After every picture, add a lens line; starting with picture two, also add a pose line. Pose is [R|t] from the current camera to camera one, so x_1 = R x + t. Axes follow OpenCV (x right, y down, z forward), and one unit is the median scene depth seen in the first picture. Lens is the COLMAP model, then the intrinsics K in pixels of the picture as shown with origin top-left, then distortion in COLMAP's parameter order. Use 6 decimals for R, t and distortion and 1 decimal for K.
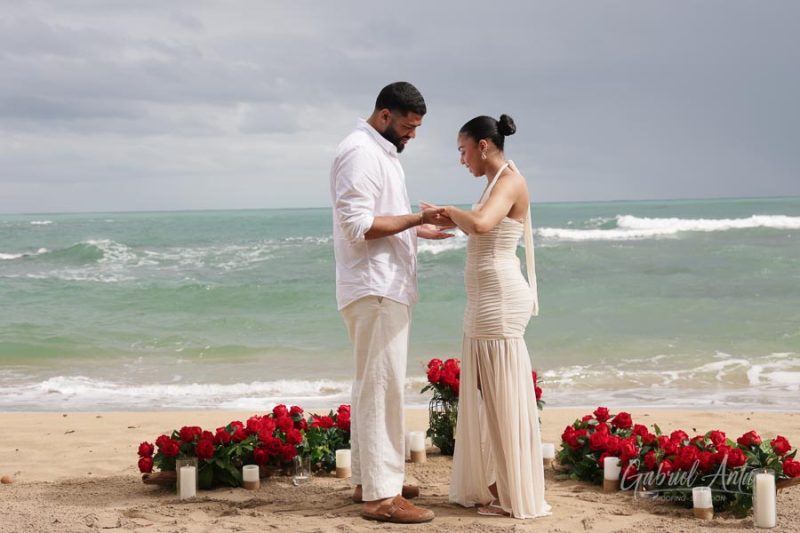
lens RADIAL K [[1280.9, 0, 419.0], [0, 1280.9, 265.2], [0, 0, 1]] dist [0.015866, 0.050451]
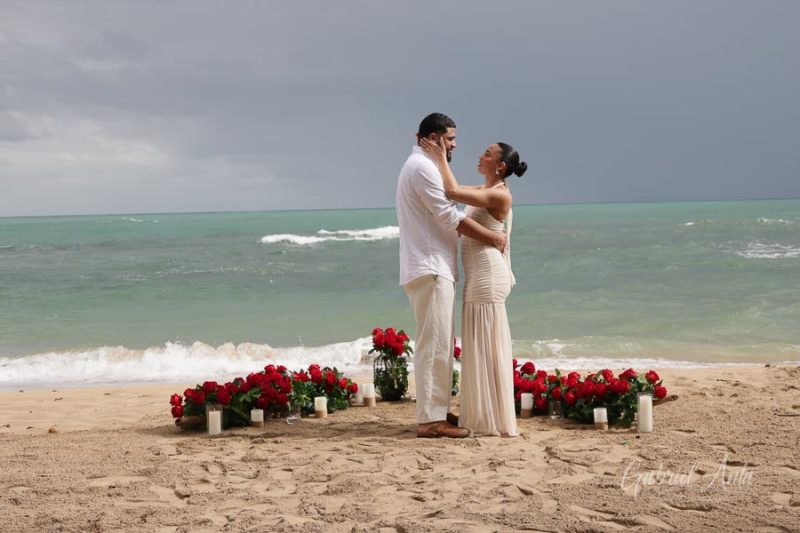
lens RADIAL K [[1235.3, 0, 400.0], [0, 1235.3, 266.5], [0, 0, 1]] dist [0.007220, 0.048367]
pose [[0.980364, -0.010049, 0.196941, -0.236134], [0.010768, 0.999939, -0.002577, 0.014375], [-0.196903, 0.004647, 0.980412, -0.272035]]
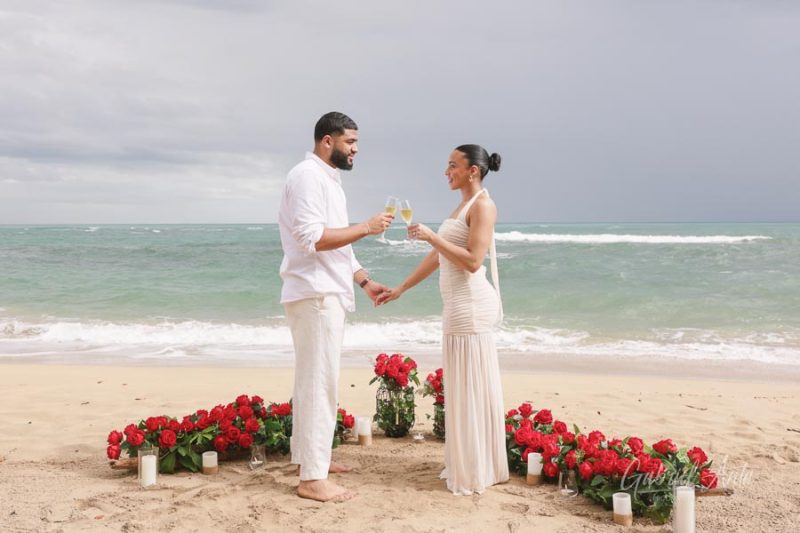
lens RADIAL K [[795.6, 0, 417.2], [0, 795.6, 251.8], [0, 0, 1]] dist [0.016090, 0.004892]
pose [[0.999679, 0.017713, 0.018097, 0.032698], [-0.017546, 0.999802, -0.009356, -0.014656], [-0.018259, 0.009035, 0.999792, 0.304770]]
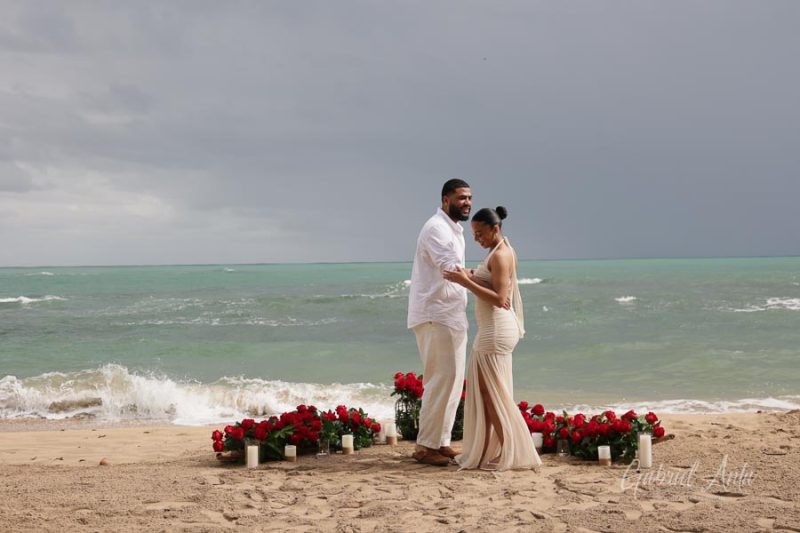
lens RADIAL K [[1235.3, 0, 400.0], [0, 1235.3, 266.5], [0, 0, 1]] dist [0.007220, 0.048367]
pose [[0.980568, 0.006713, 0.196065, -0.284531], [0.002339, 0.998943, -0.045900, 0.019654], [-0.196166, 0.045467, 0.979516, -0.392178]]
